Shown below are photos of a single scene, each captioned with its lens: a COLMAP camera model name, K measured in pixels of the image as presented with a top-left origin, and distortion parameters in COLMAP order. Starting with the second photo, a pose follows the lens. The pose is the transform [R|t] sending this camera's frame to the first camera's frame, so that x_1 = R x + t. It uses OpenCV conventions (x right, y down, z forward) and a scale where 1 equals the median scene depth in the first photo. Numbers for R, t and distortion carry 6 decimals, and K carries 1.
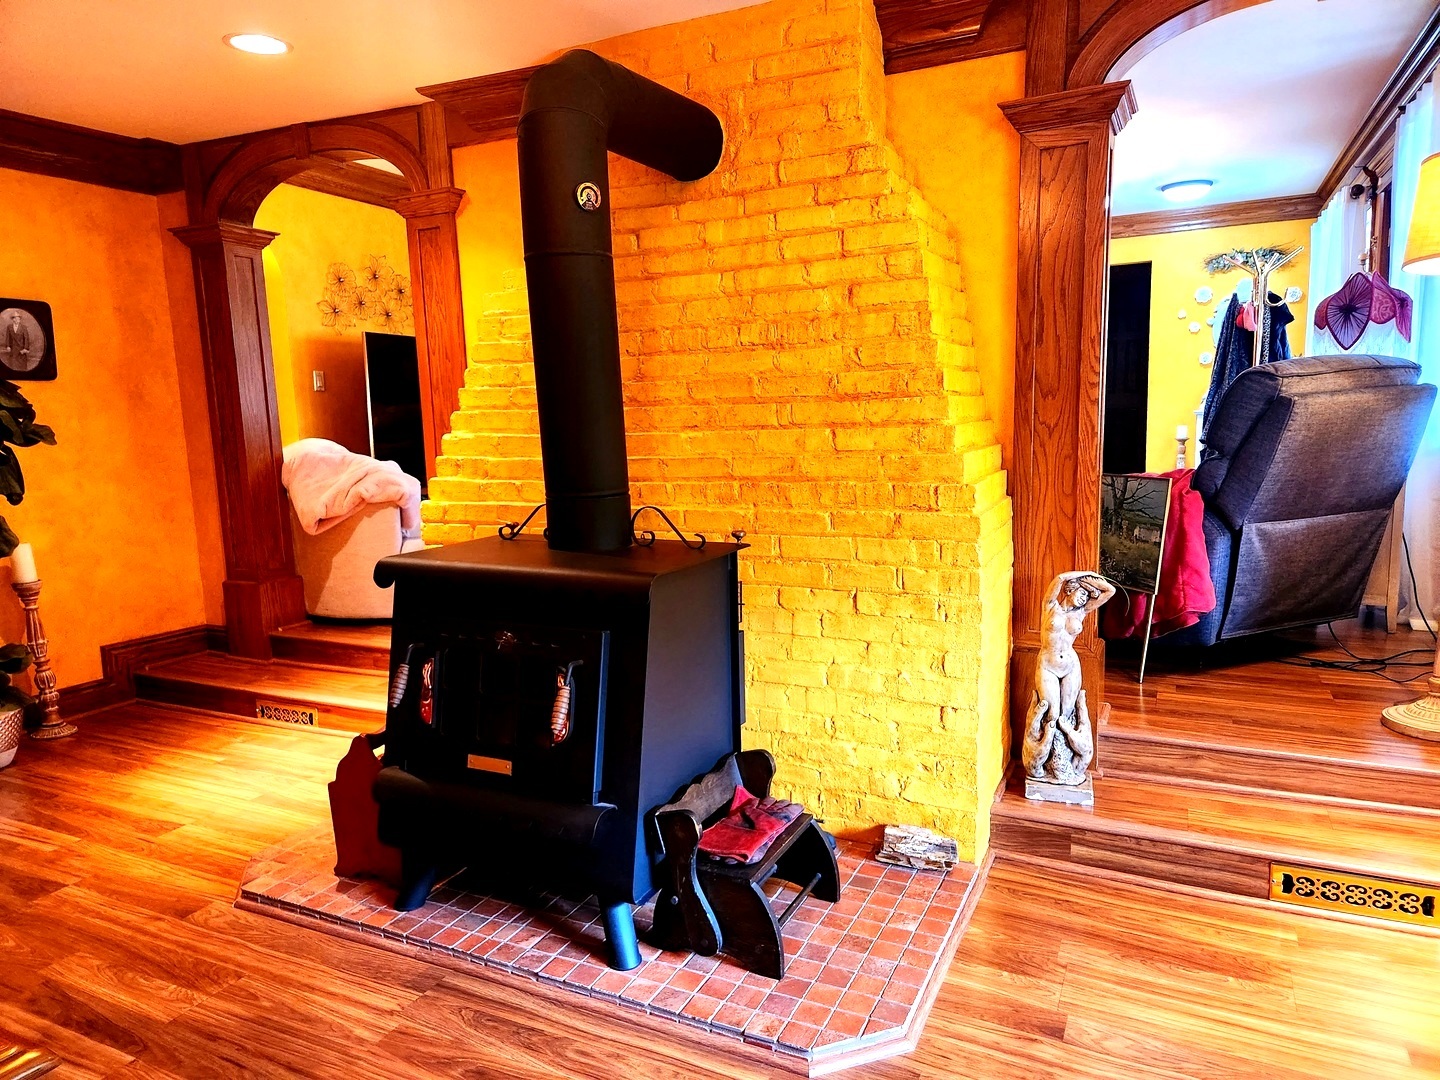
lens RADIAL K [[975.5, 0, 721.3], [0, 975.5, 544.9], [0, 0, 1]] dist [0.087020, -0.071988]
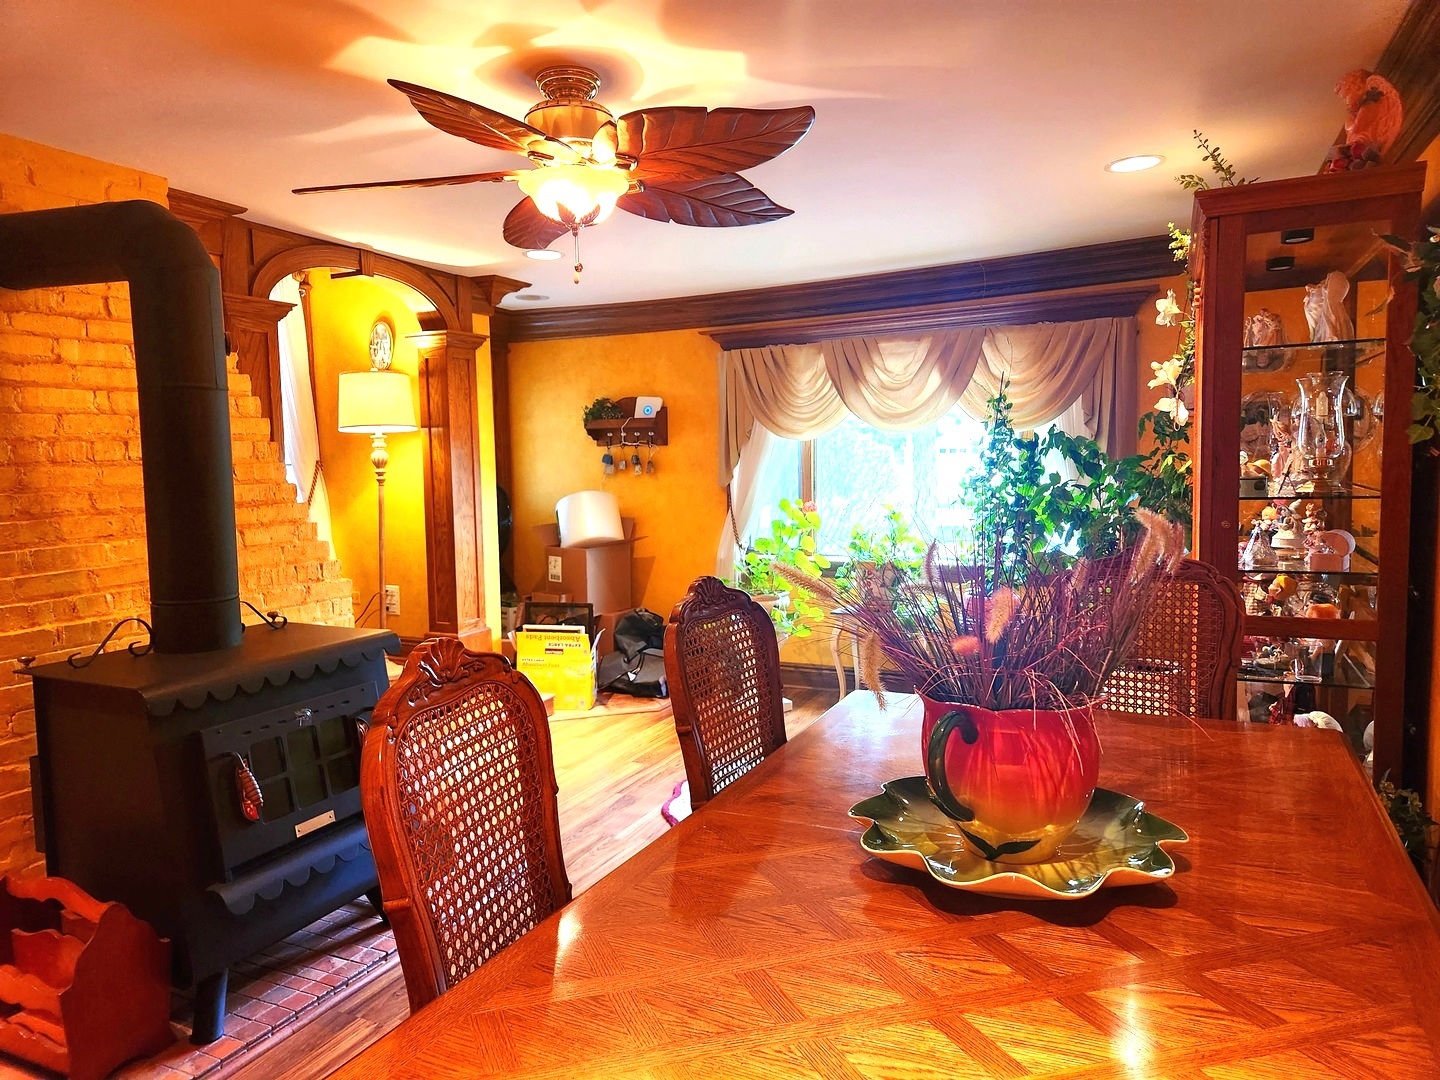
lens RADIAL K [[975.5, 0, 721.3], [0, 975.5, 544.9], [0, 0, 1]] dist [0.087020, -0.071988]
pose [[-0.032735, -0.061260, 0.997585, -1.094652], [0.162596, 0.984497, 0.065792, -0.076535], [-0.986150, 0.164357, -0.022267, 0.391477]]
